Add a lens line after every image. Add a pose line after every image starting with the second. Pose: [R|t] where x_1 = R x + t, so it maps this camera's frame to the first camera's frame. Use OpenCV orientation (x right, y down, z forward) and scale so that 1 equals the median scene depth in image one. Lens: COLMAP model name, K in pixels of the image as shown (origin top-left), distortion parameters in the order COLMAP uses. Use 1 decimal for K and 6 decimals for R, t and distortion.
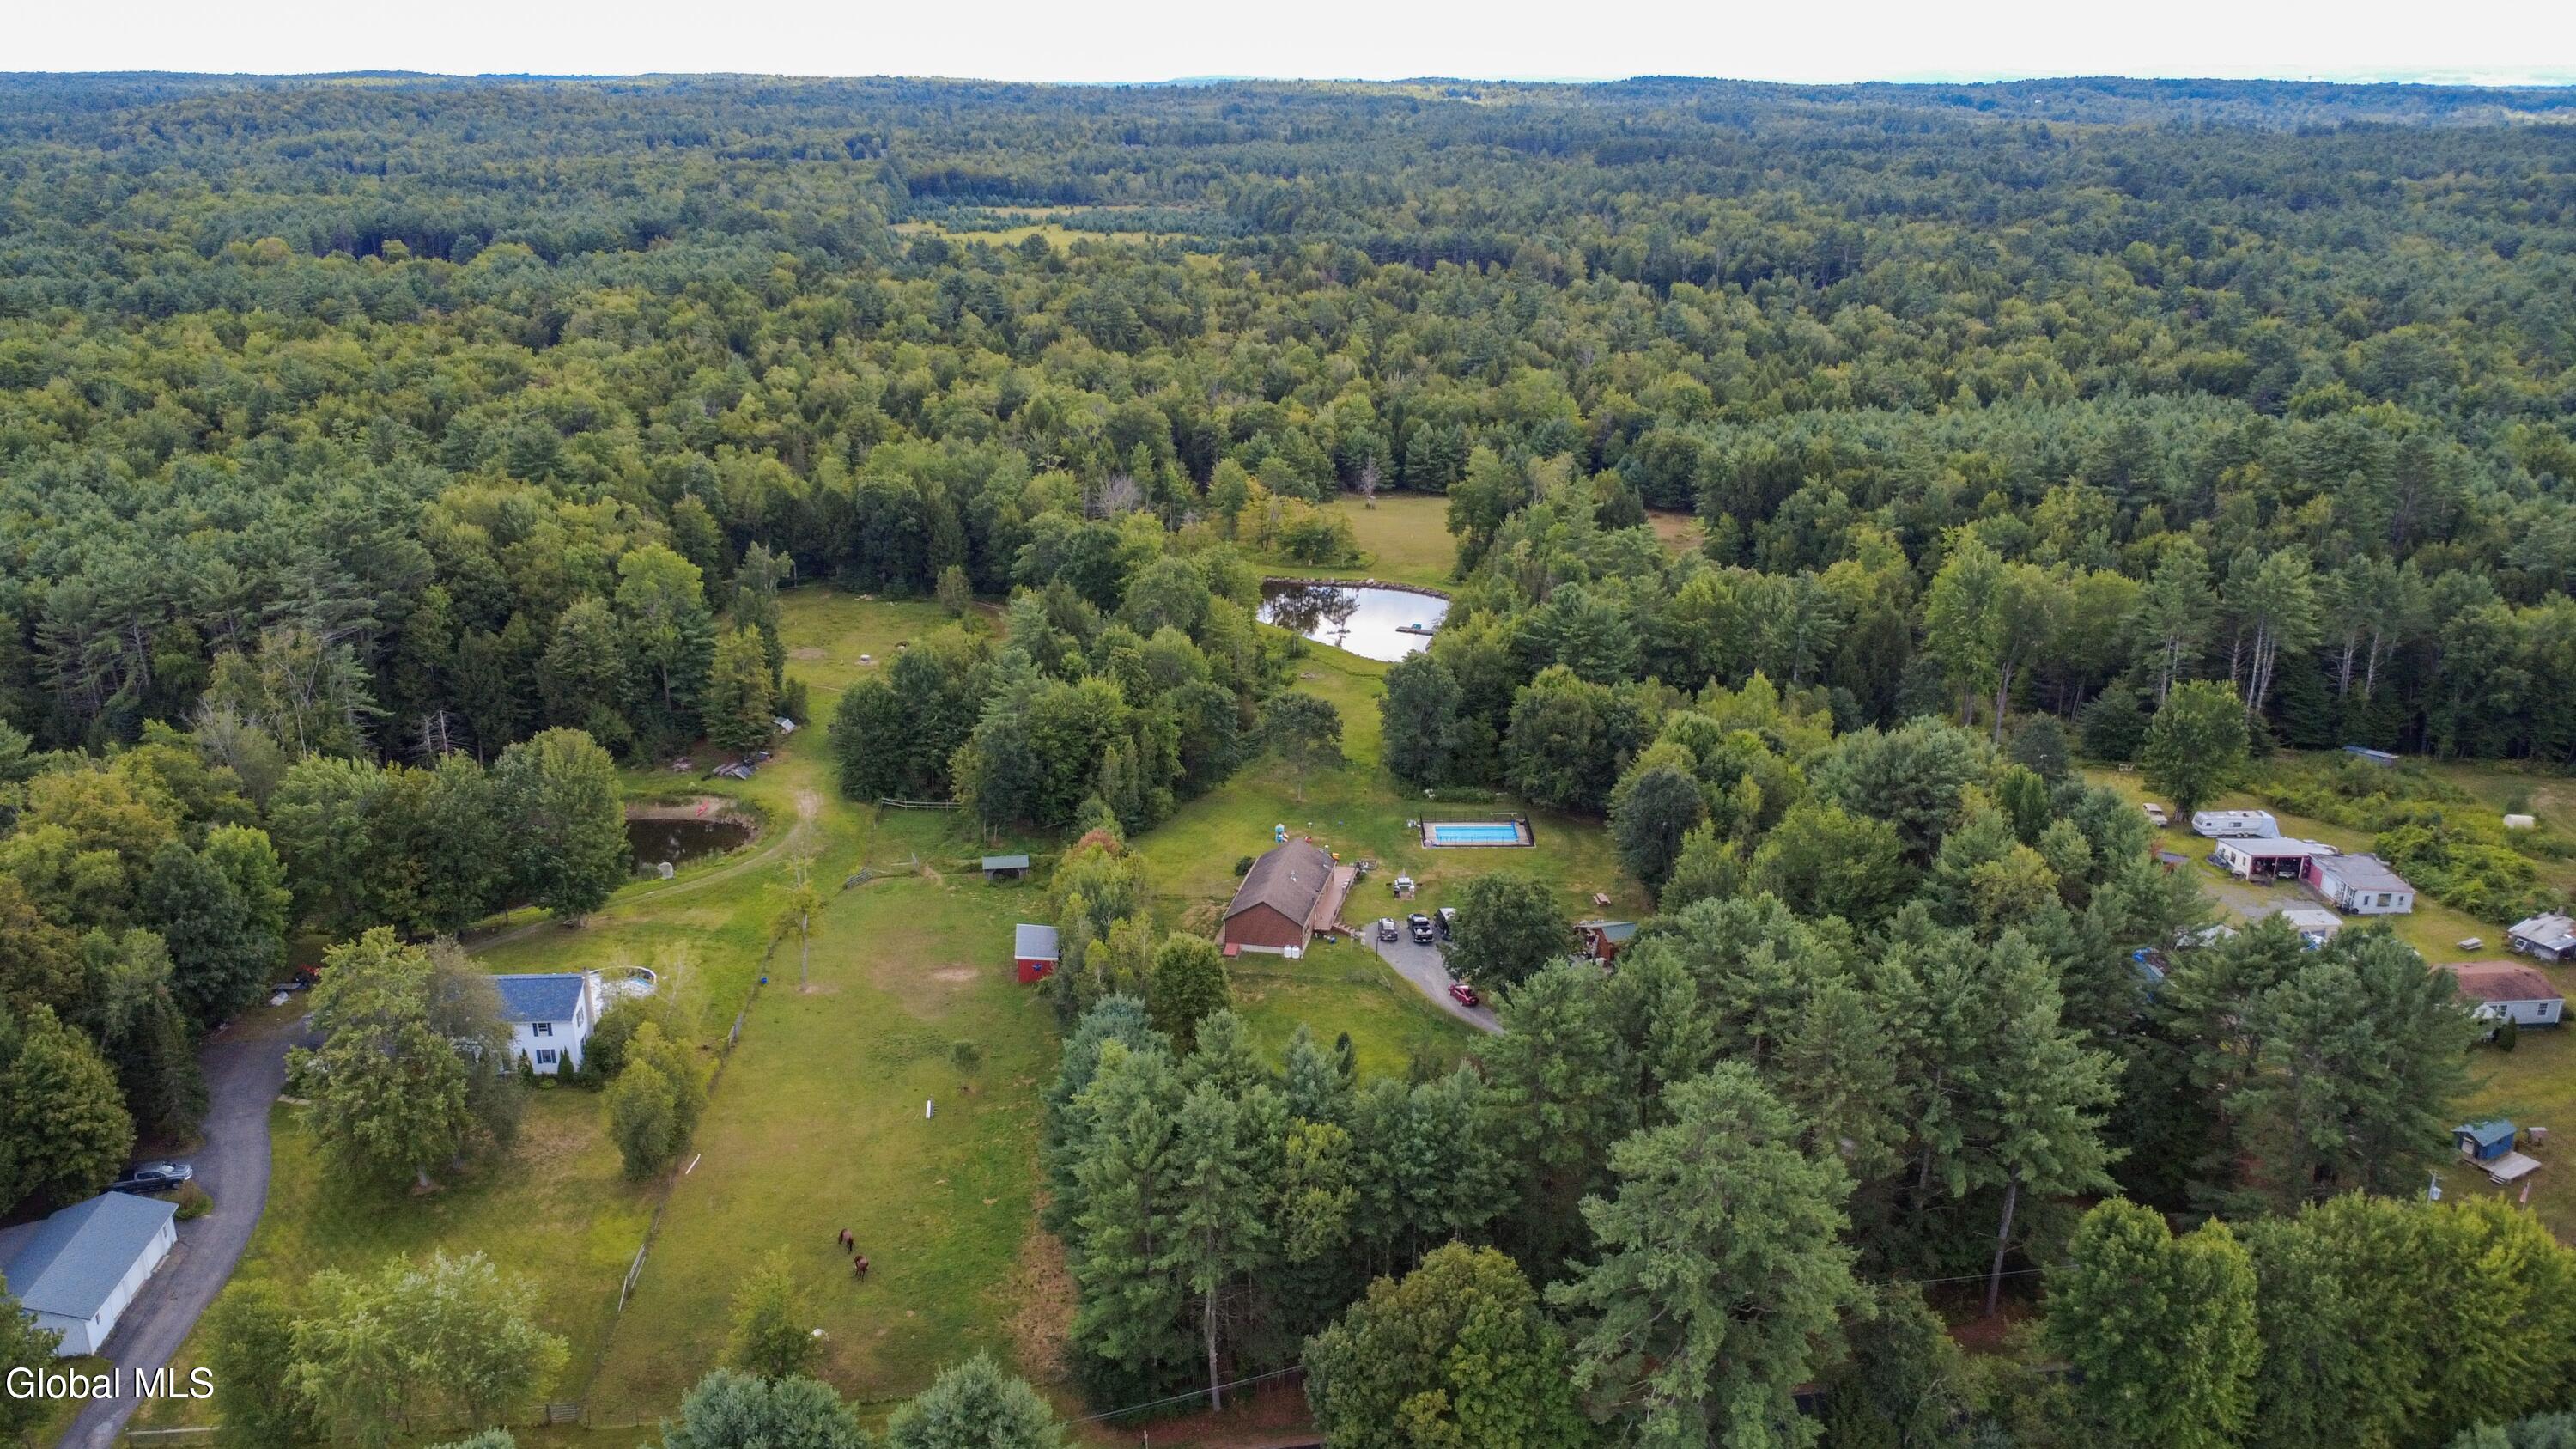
lens RADIAL K [[1904.8, 0, 1299.0], [0, 1904.8, 728.8], [0, 0, 1]] dist [0.008617, -0.004046]
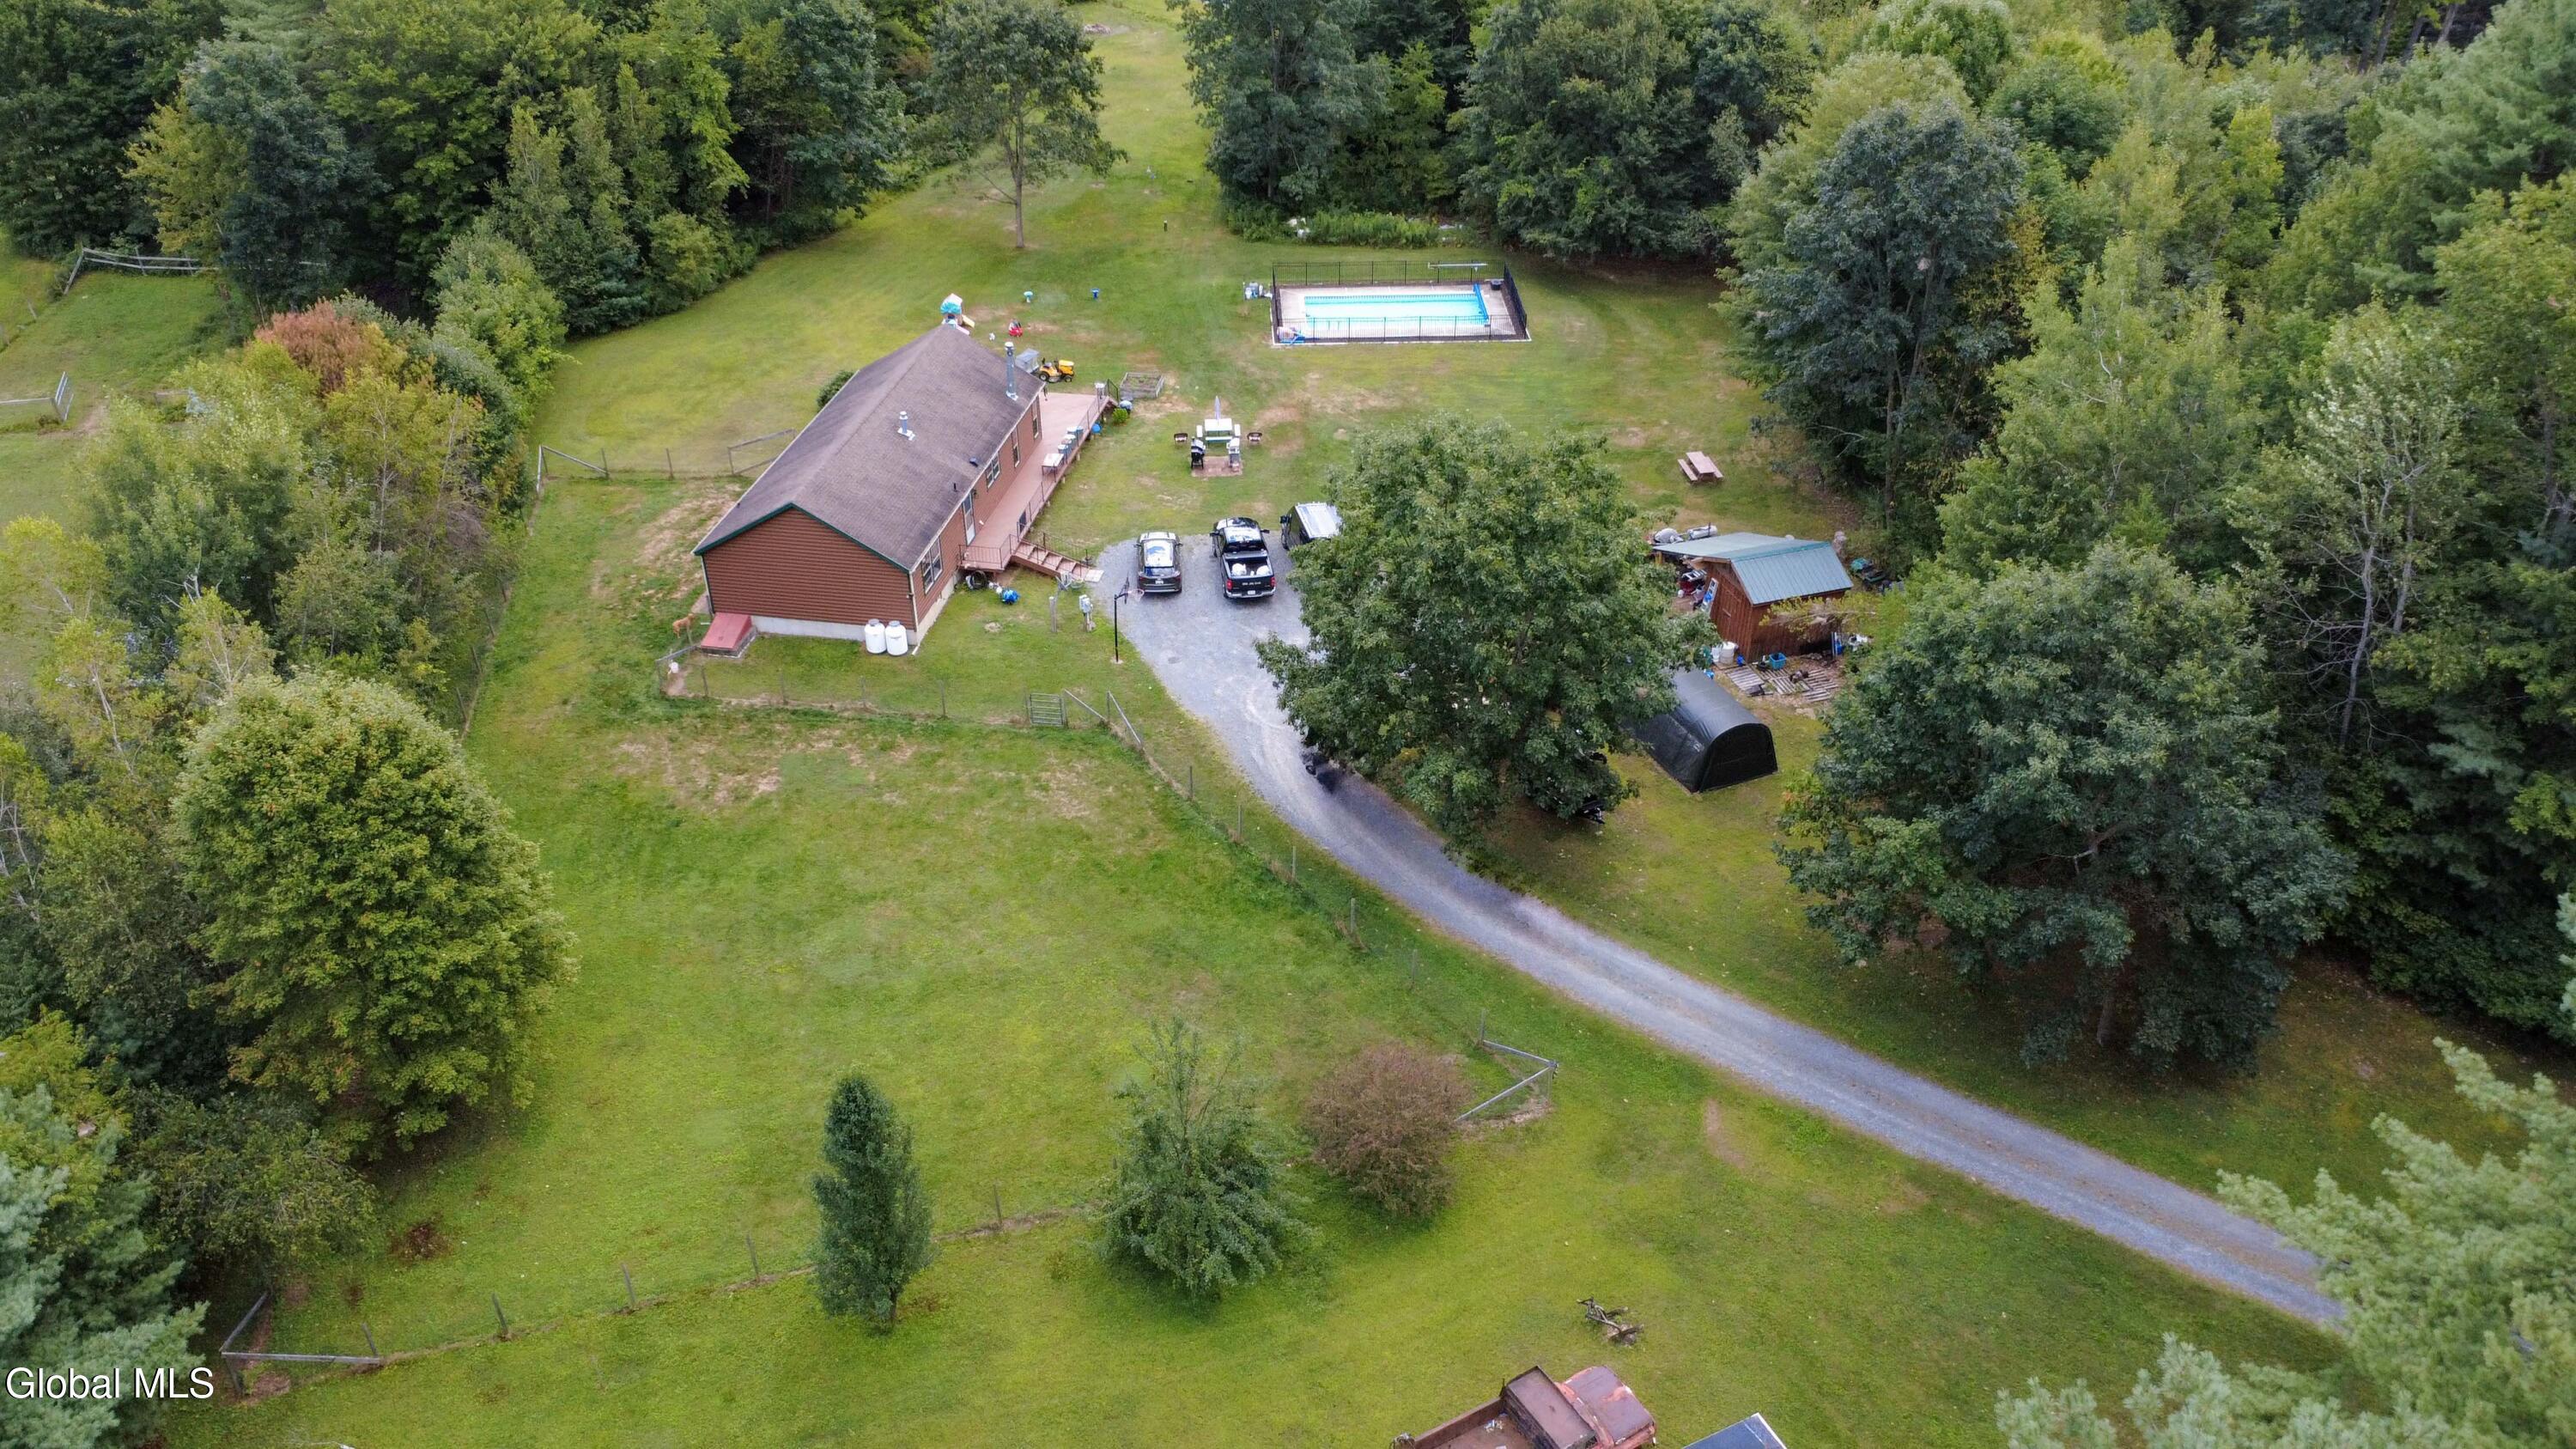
lens RADIAL K [[1904.8, 0, 1289.0], [0, 1904.8, 711.2], [0, 0, 1]] dist [0.008617, -0.004046]
pose [[0.999503, -0.019114, 0.025055, 0.052601], [0.012279, 0.968433, 0.248971, 0.032877], [-0.029023, -0.248539, 0.968187, 0.520425]]
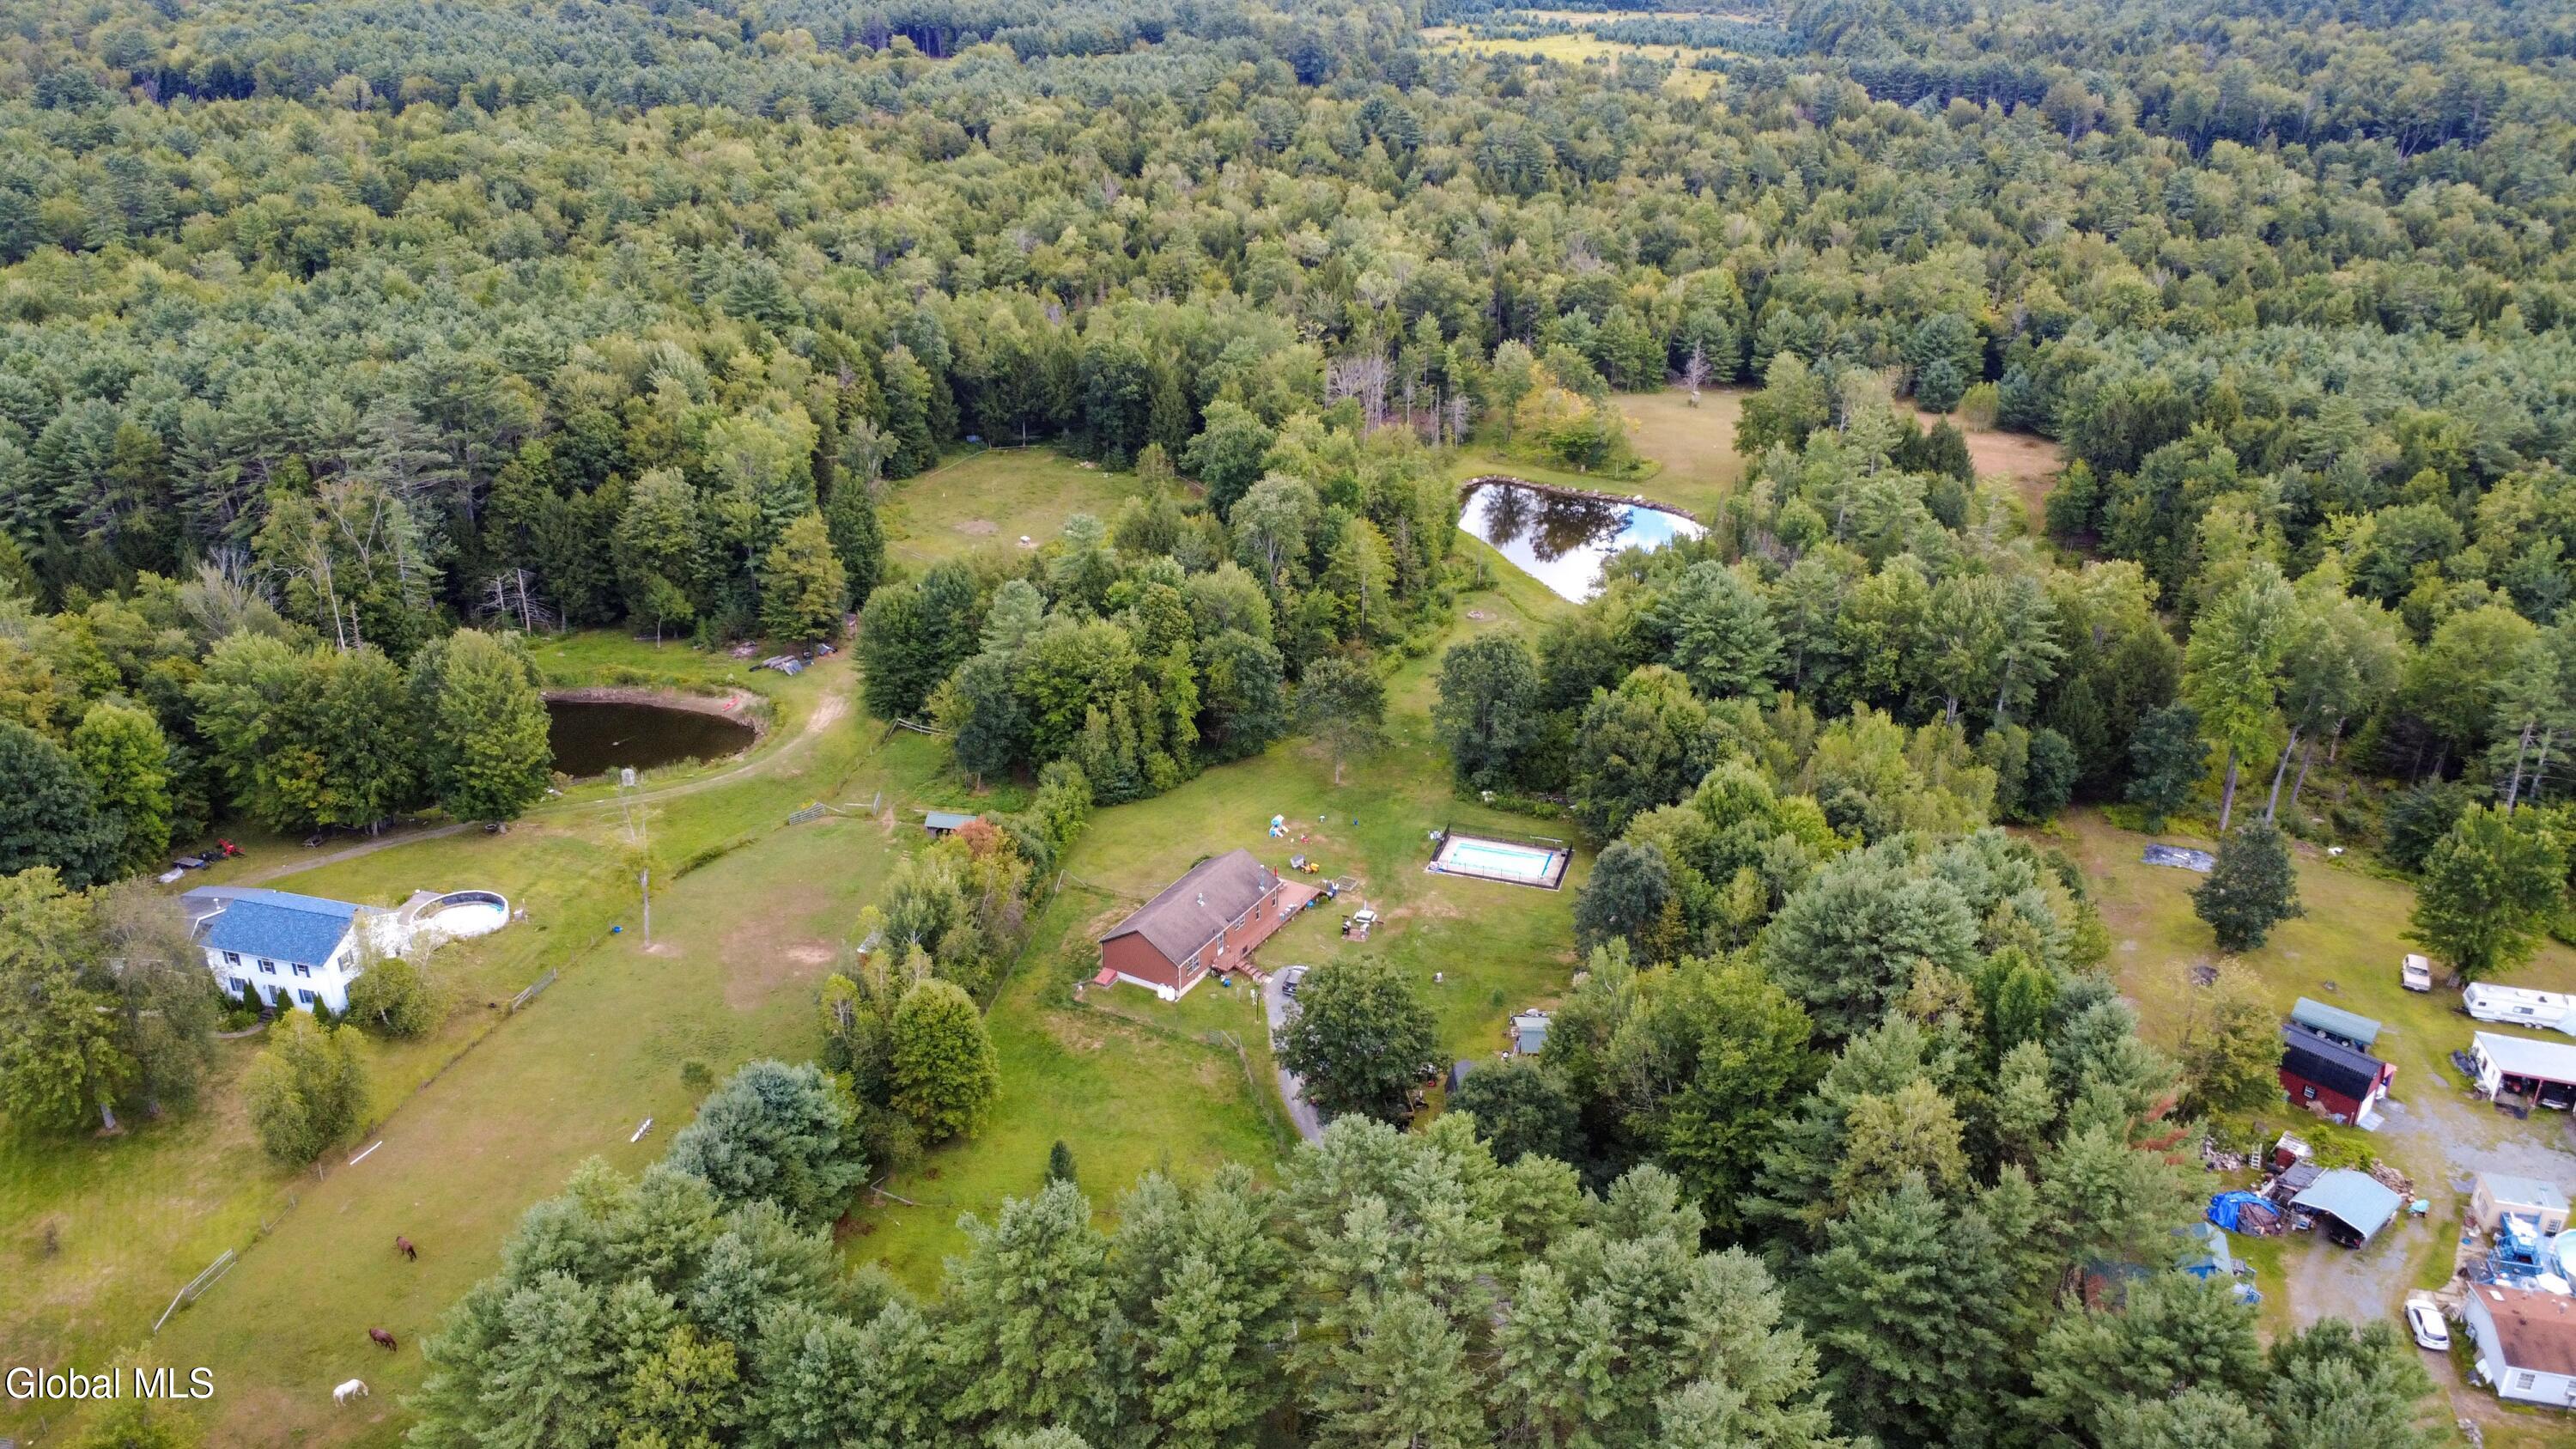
lens RADIAL K [[1904.8, 0, 1311.0], [0, 1904.8, 709.9], [0, 0, 1]] dist [0.008617, -0.004046]
pose [[0.950668, 0.132390, -0.280542, 0.229548], [-0.106625, 0.988712, 0.105262, -0.085903], [0.291311, -0.070157, 0.954052, 0.172236]]
